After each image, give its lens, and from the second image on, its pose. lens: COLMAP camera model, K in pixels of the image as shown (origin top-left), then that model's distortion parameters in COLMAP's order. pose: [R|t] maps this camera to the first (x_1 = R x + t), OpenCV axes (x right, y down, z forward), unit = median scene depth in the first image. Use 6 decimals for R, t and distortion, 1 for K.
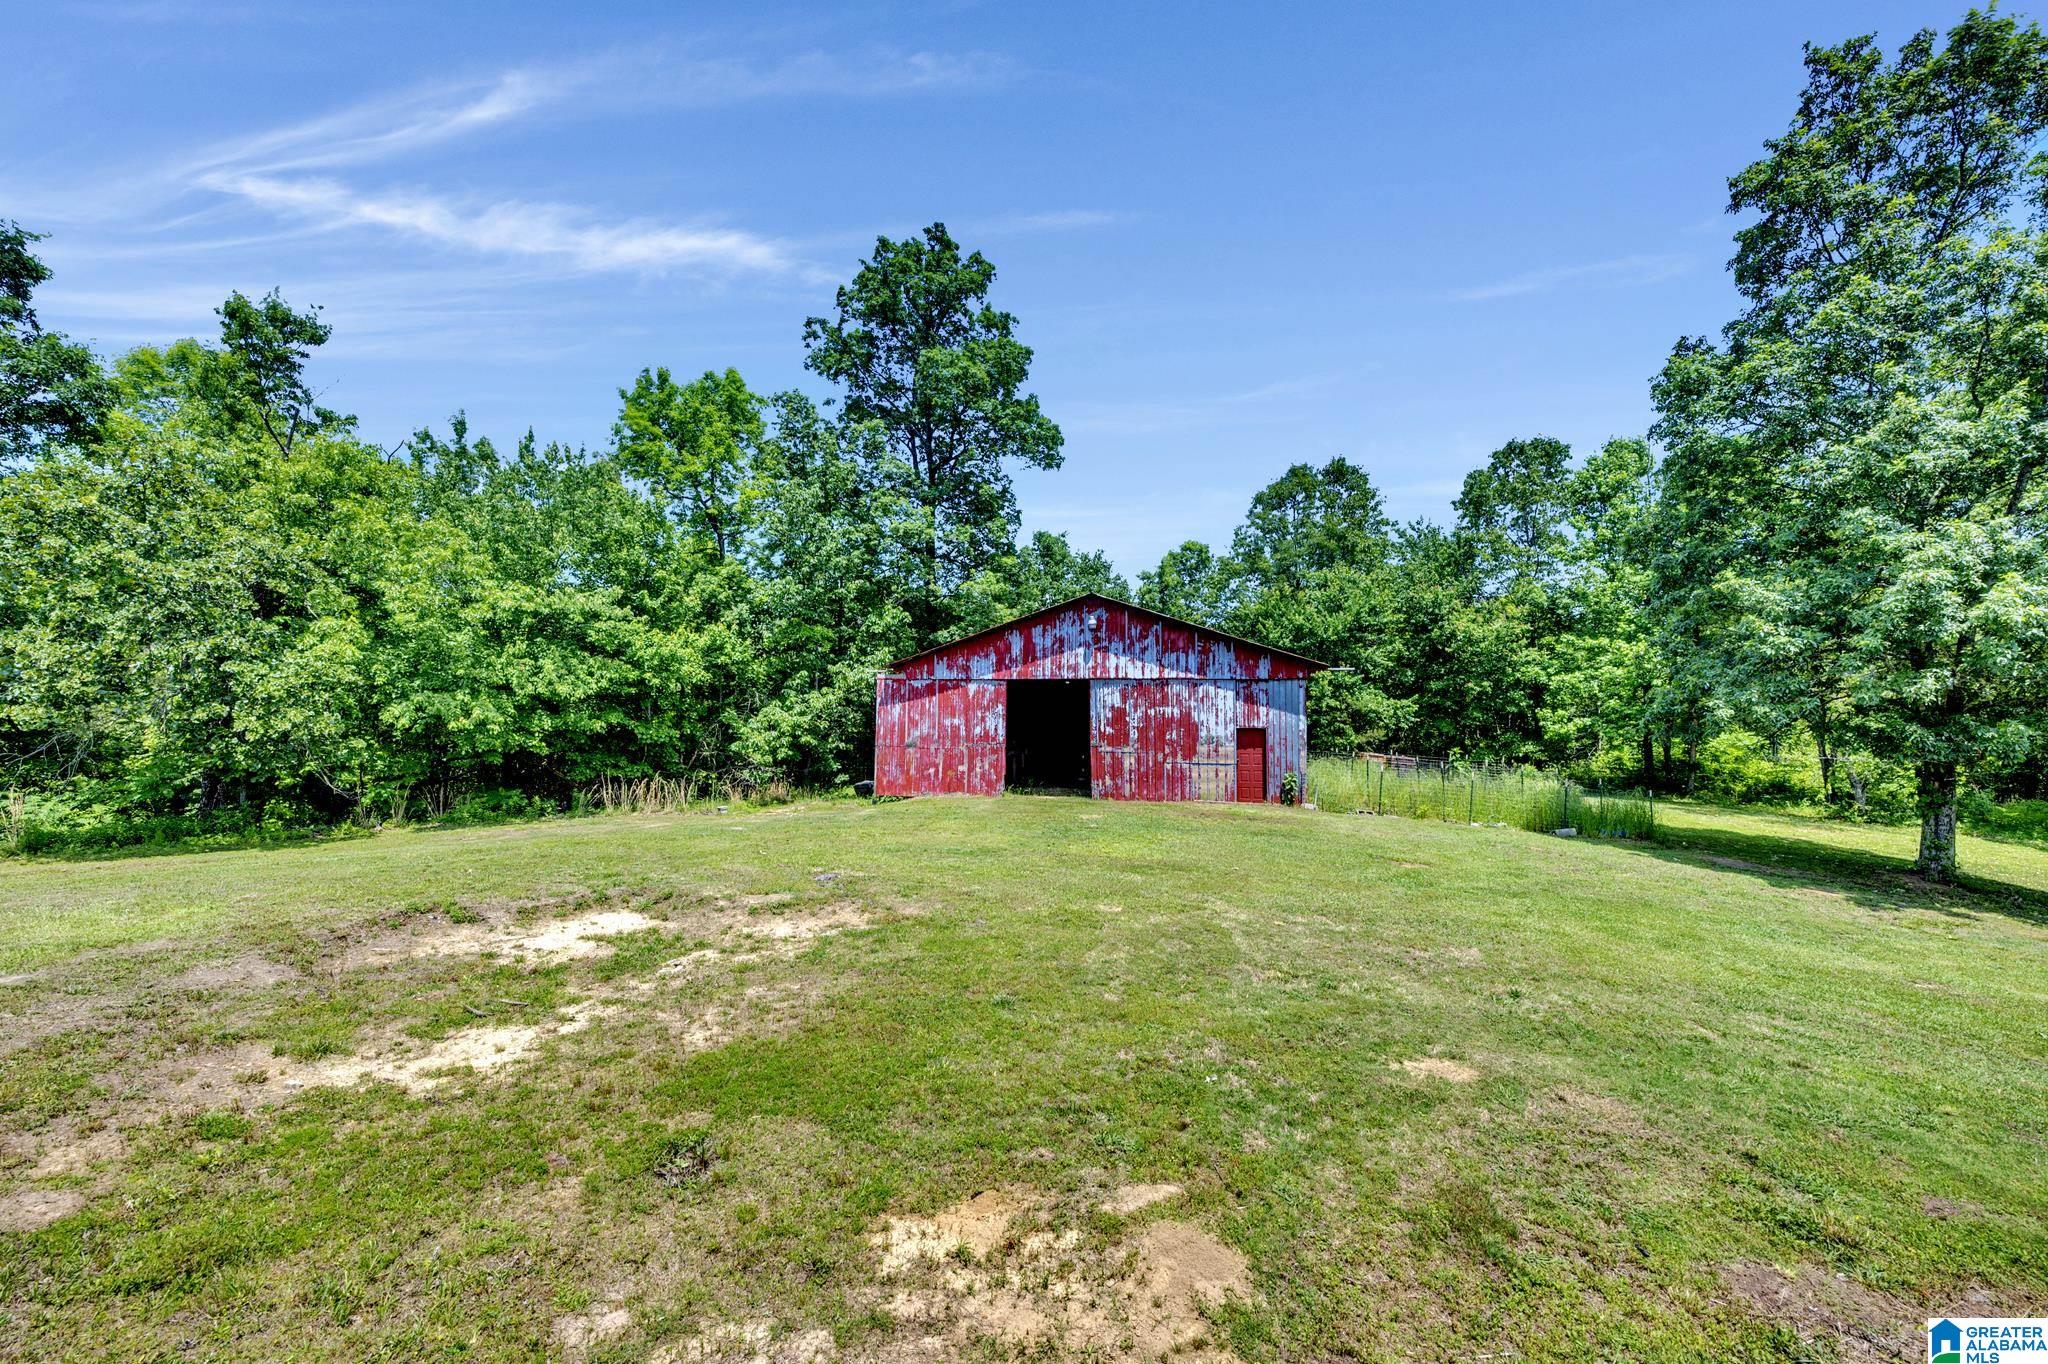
lens RADIAL K [[815.1, 0, 1028.5], [0, 815.1, 693.0], [0, 0, 1]] dist [-0.001060, -0.000384]
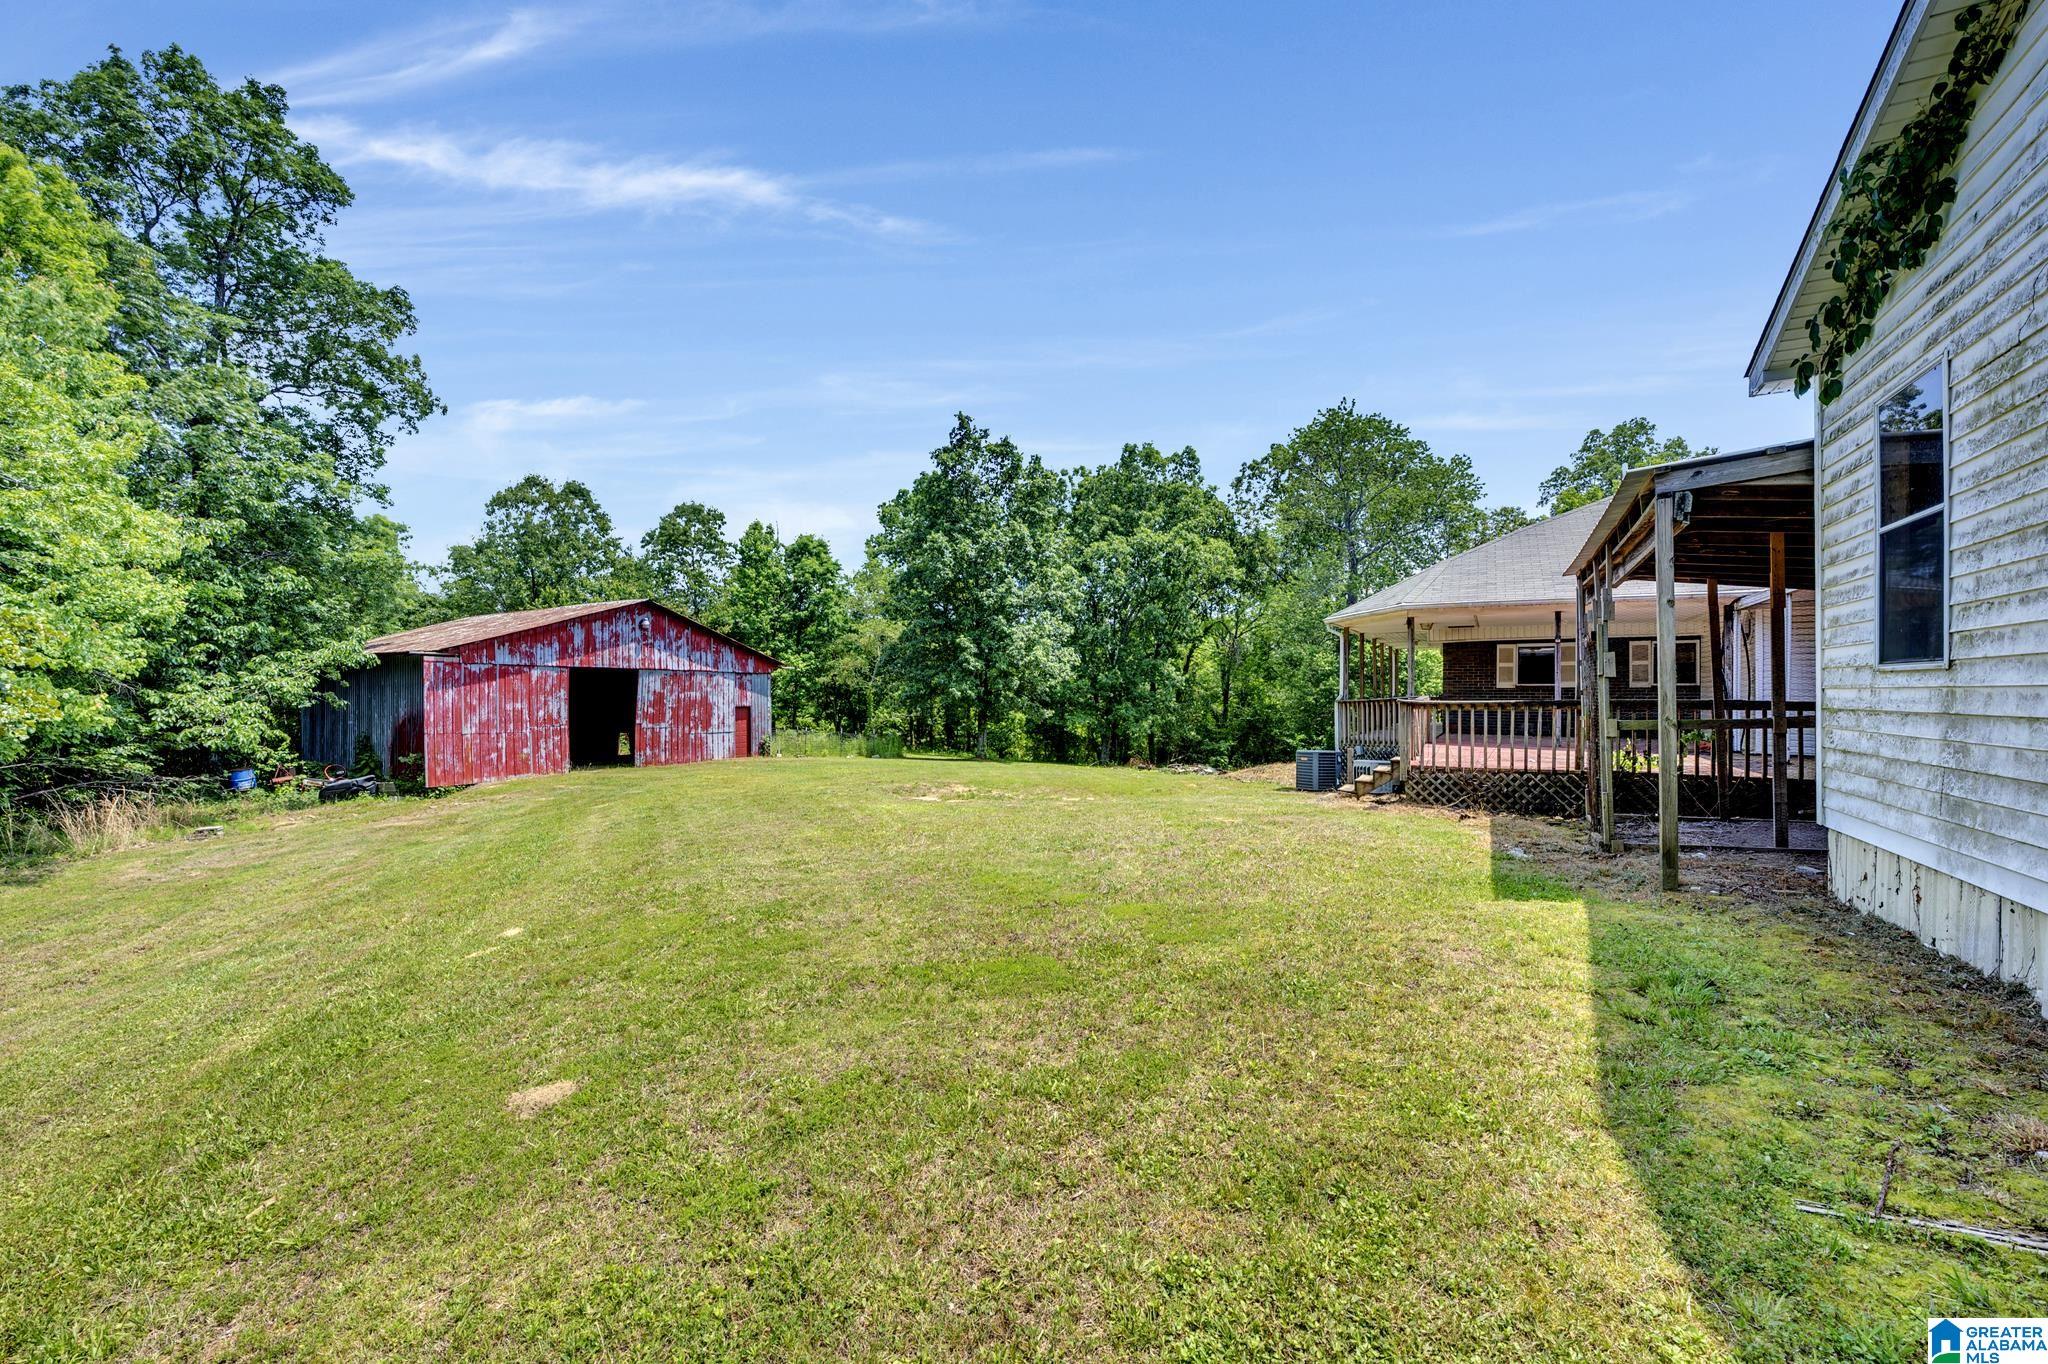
lens RADIAL K [[815.1, 0, 1028.5], [0, 815.1, 693.0], [0, 0, 1]] dist [-0.001060, -0.000384]
pose [[0.284419, 0.001473, 0.958699, -0.932633], [-0.004934, 0.999988, -0.000073, 0.016238], [-0.958688, -0.004710, 0.284422, 0.092239]]
